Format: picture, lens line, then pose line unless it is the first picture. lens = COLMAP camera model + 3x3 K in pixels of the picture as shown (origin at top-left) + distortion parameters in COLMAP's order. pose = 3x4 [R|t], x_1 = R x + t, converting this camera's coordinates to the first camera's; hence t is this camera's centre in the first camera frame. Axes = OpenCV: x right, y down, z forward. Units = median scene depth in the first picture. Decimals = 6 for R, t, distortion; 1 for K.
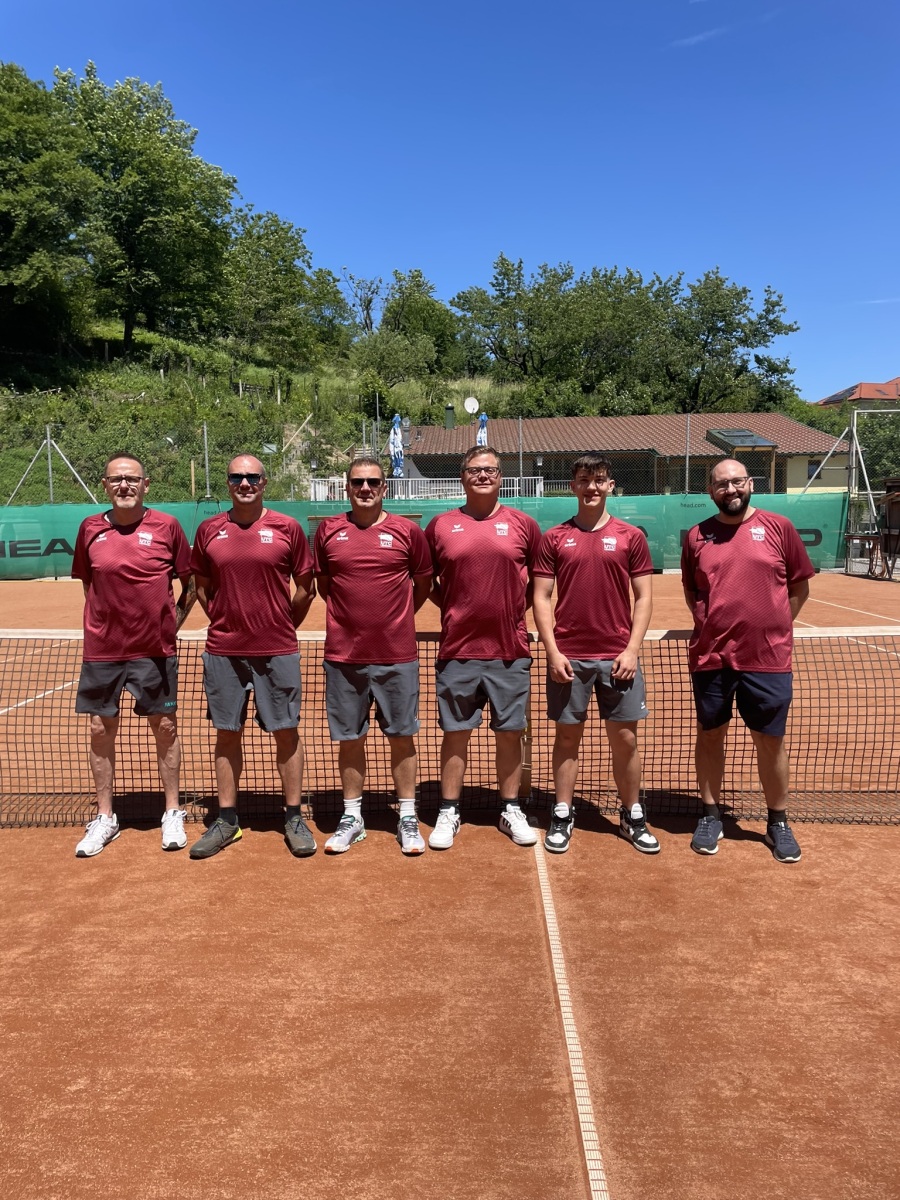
lens RADIAL K [[972.6, 0, 443.5], [0, 972.6, 597.5], [0, 0, 1]] dist [0.094432, -0.151393]
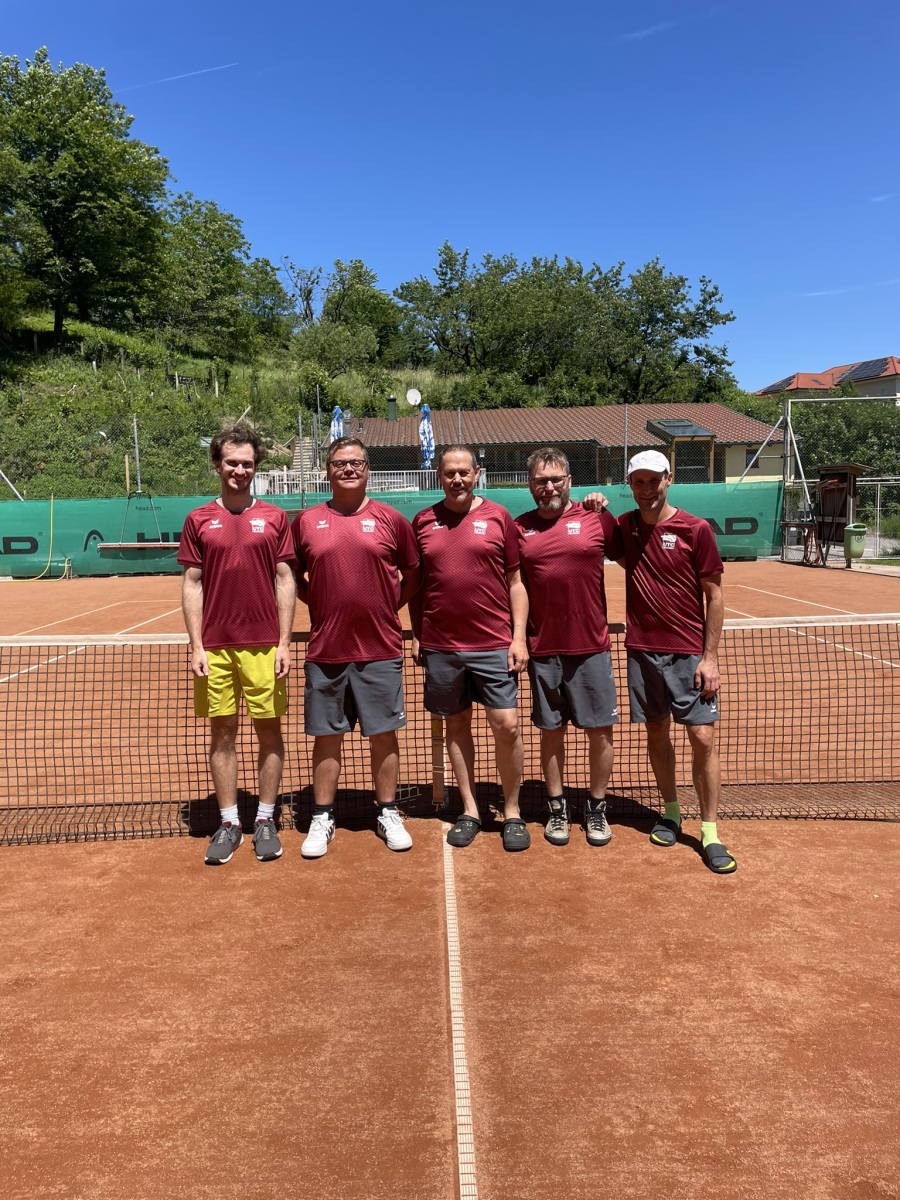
lens RADIAL K [[971.5, 0, 450.0], [0, 971.5, 600.0], [0, 0, 1]] dist [0.107038, -0.163594]
pose [[0.998224, -0.017975, 0.056796, 0.060548], [0.017399, 0.999792, 0.010622, -0.005983], [-0.056976, -0.009615, 0.998329, 0.064955]]
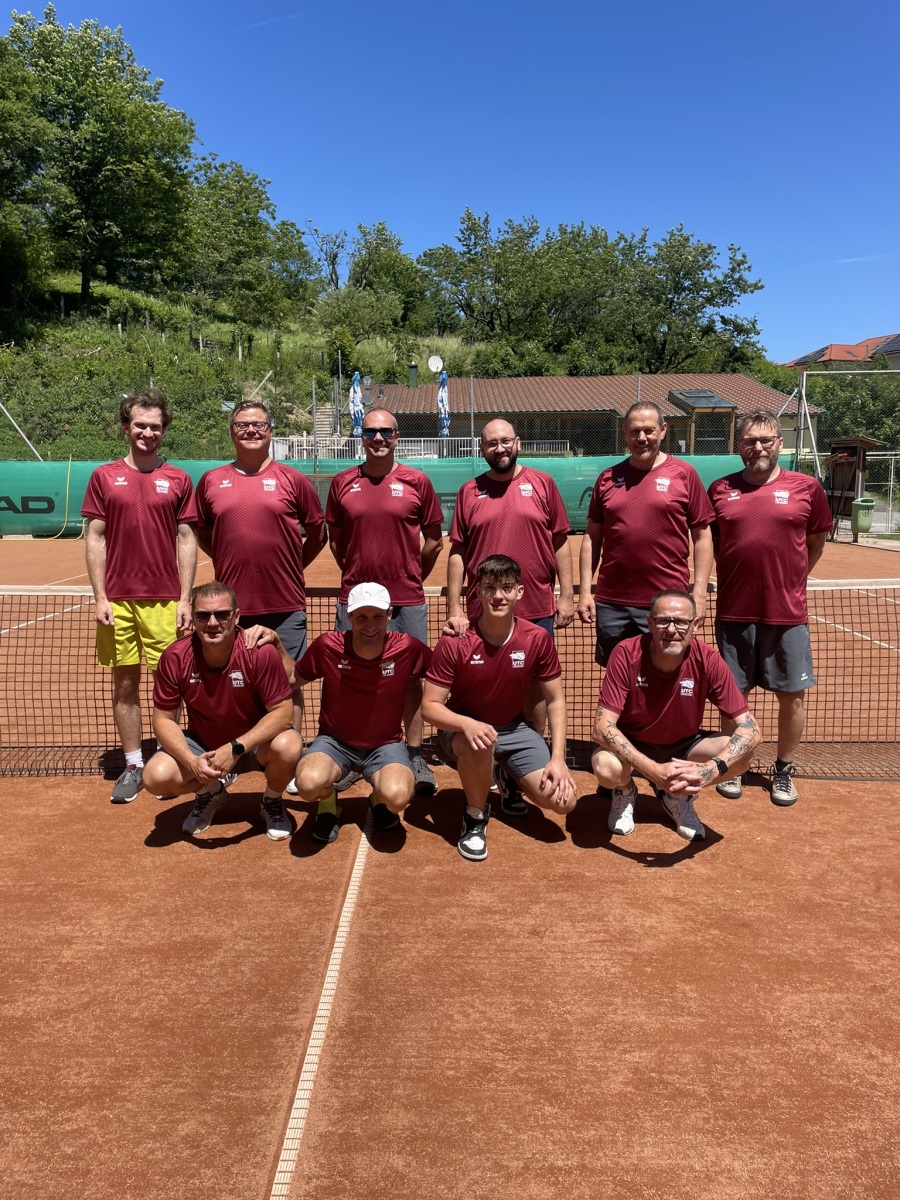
lens RADIAL K [[971.5, 0, 450.0], [0, 971.5, 600.0], [0, 0, 1]] dist [0.107038, -0.163594]
pose [[0.999604, 0.000451, 0.028149, 0.181066], [-0.001645, 0.999099, 0.042419, 0.005483], [-0.028104, -0.042448, 0.998703, -0.016420]]
